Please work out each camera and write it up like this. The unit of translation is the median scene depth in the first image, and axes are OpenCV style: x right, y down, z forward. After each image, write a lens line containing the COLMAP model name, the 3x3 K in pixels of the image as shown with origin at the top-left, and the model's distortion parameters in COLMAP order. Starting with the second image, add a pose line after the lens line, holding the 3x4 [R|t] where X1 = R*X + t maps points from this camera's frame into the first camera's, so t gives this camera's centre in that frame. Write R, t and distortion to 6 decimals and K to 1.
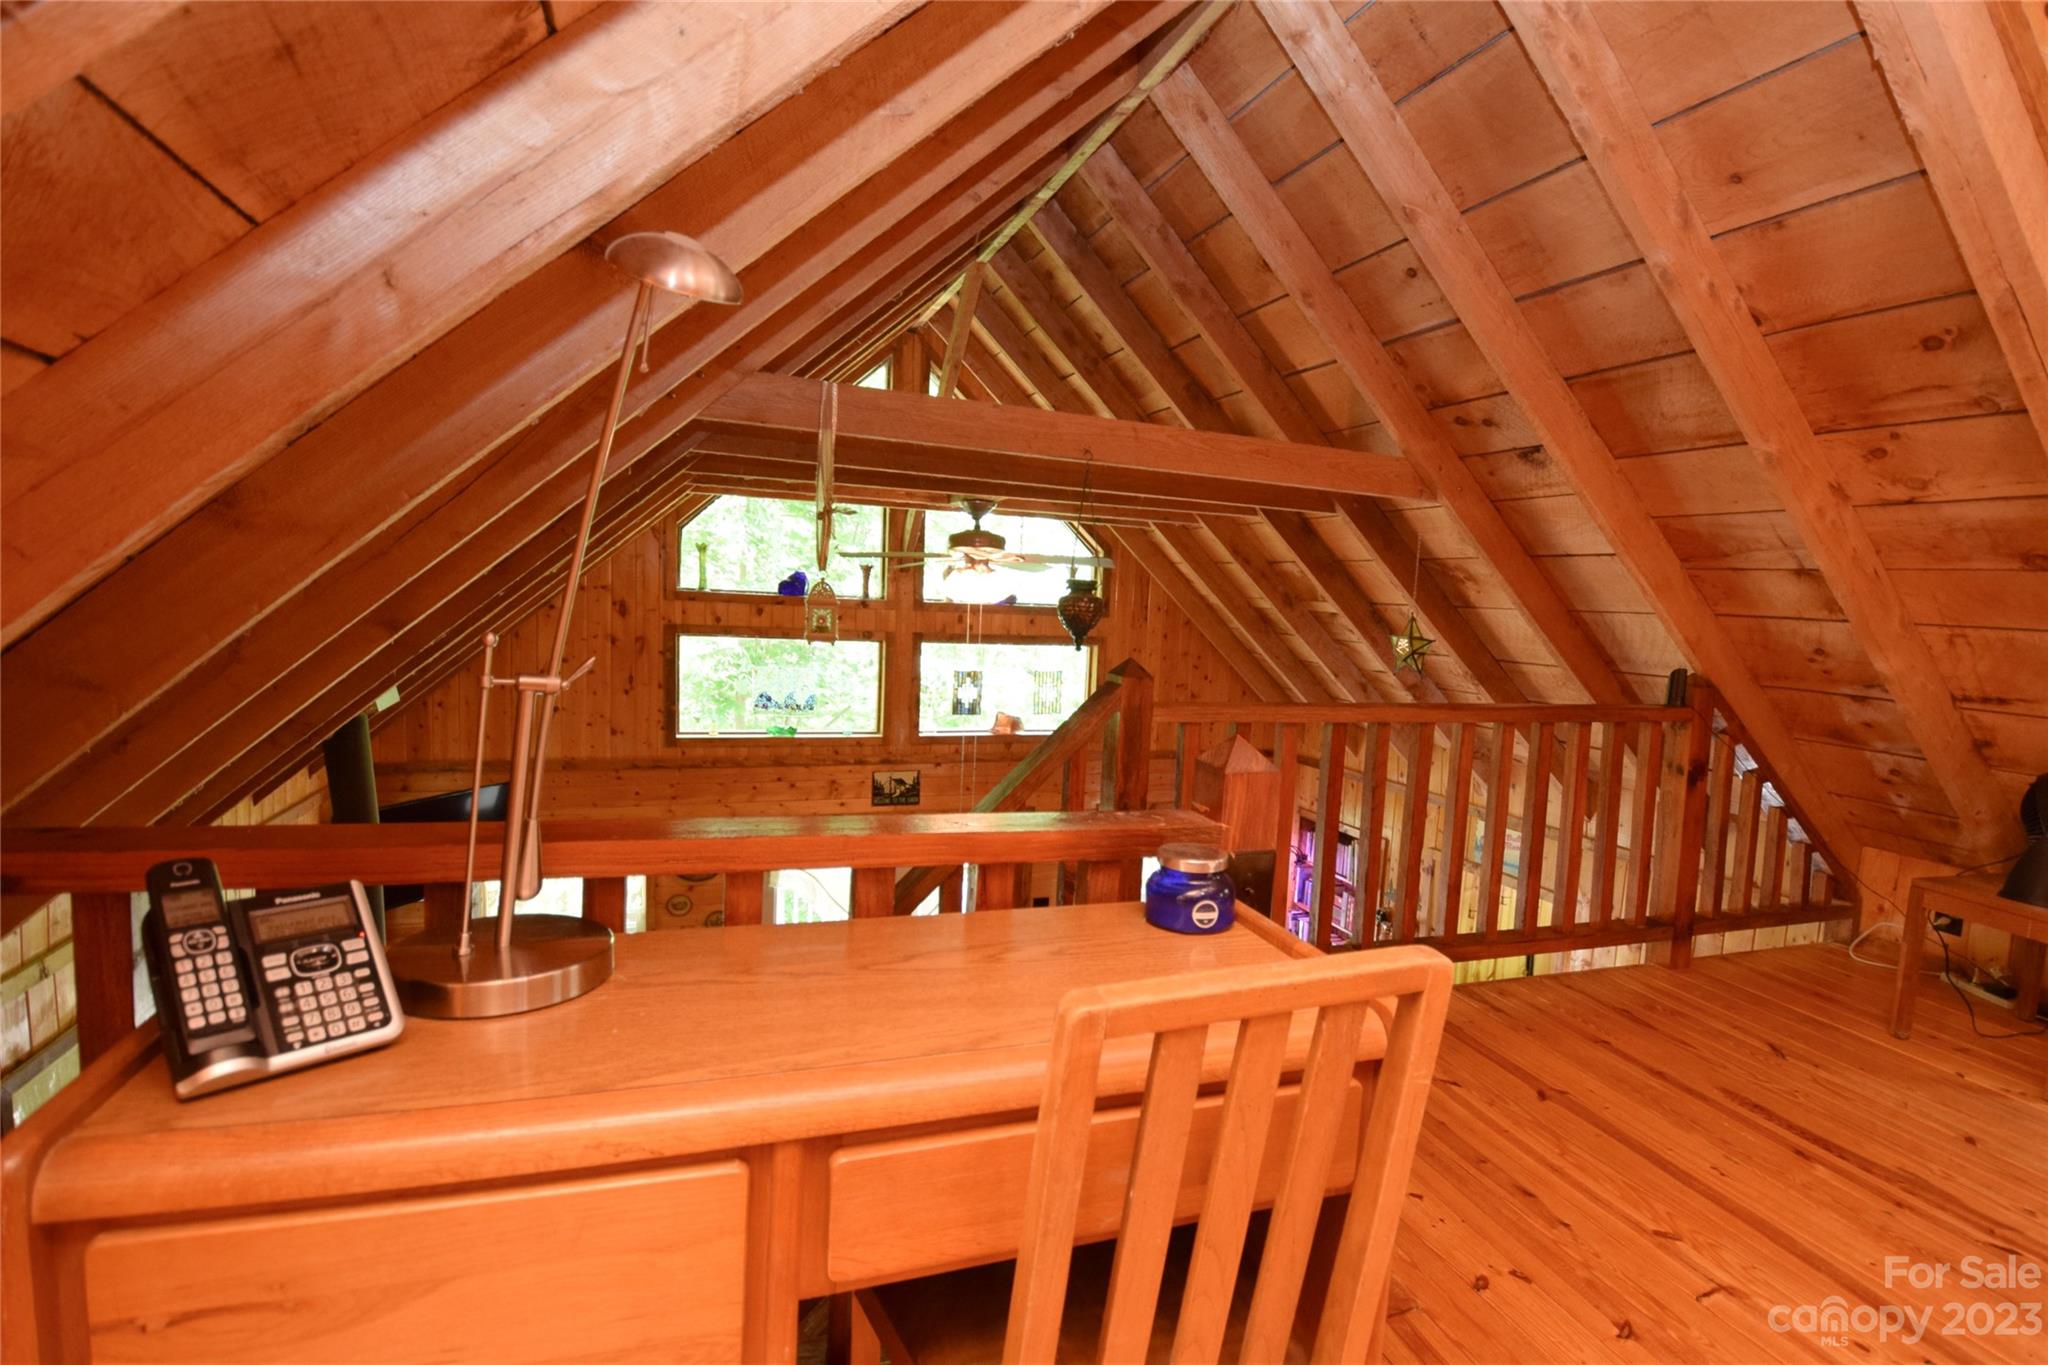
lens RADIAL K [[961.6, 0, 1072.4], [0, 961.6, 706.0], [0, 0, 1]] dist [0.014803, -0.021826]
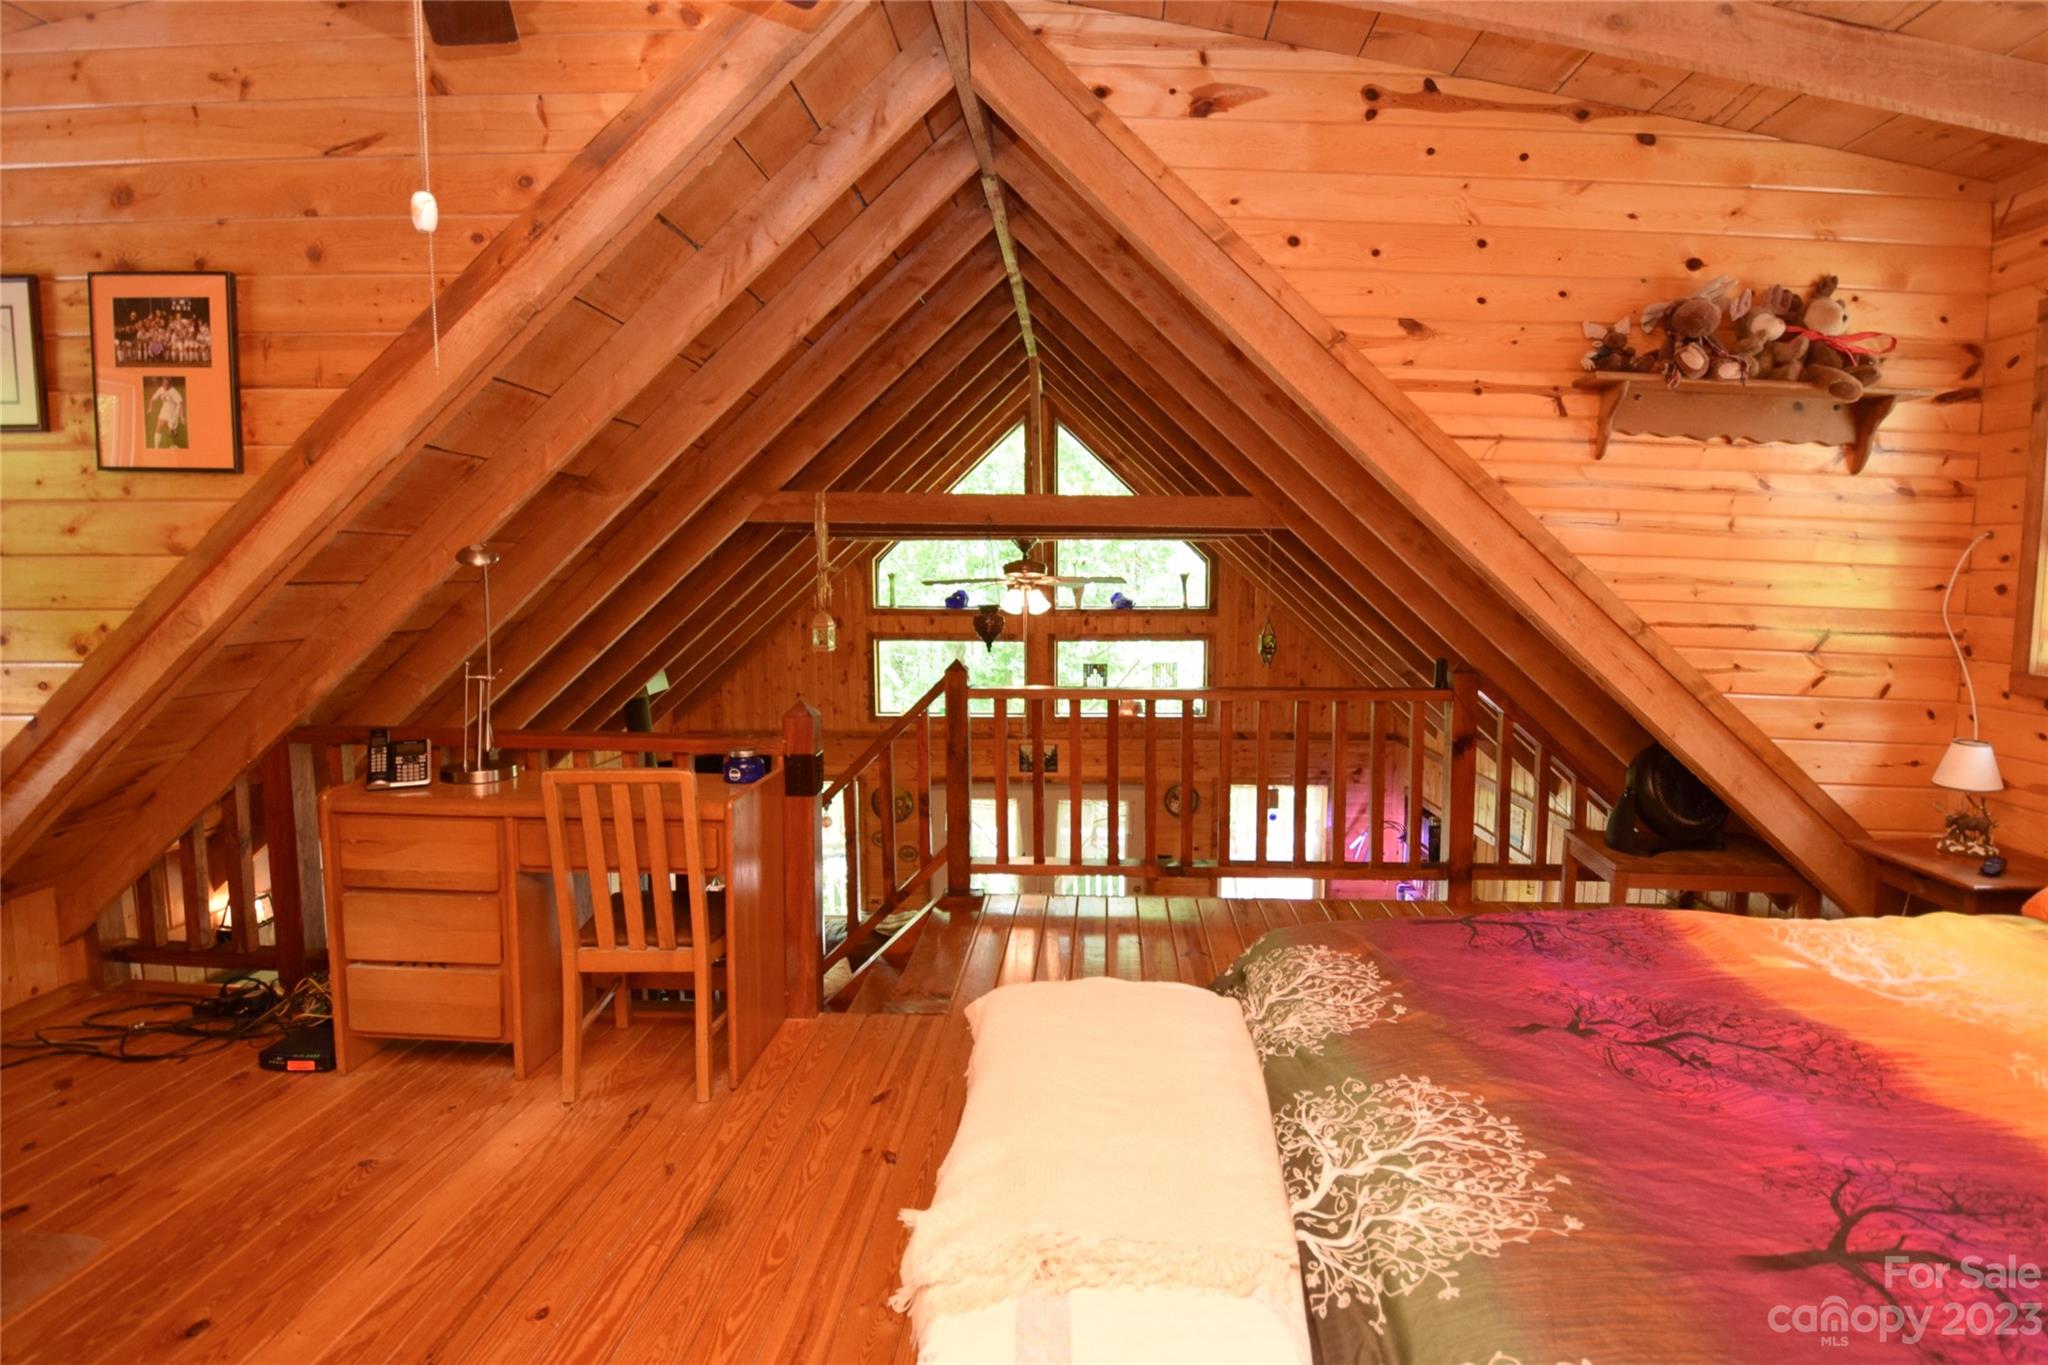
lens RADIAL K [[961.6, 0, 1048.4], [0, 961.6, 689.1], [0, 0, 1]] dist [0.014803, -0.021826]
pose [[0.922227, -0.003473, -0.386632, 0.748604], [0.000544, 0.999970, -0.007687, 0.012447], [0.386648, 0.006879, 0.922202, -0.364215]]
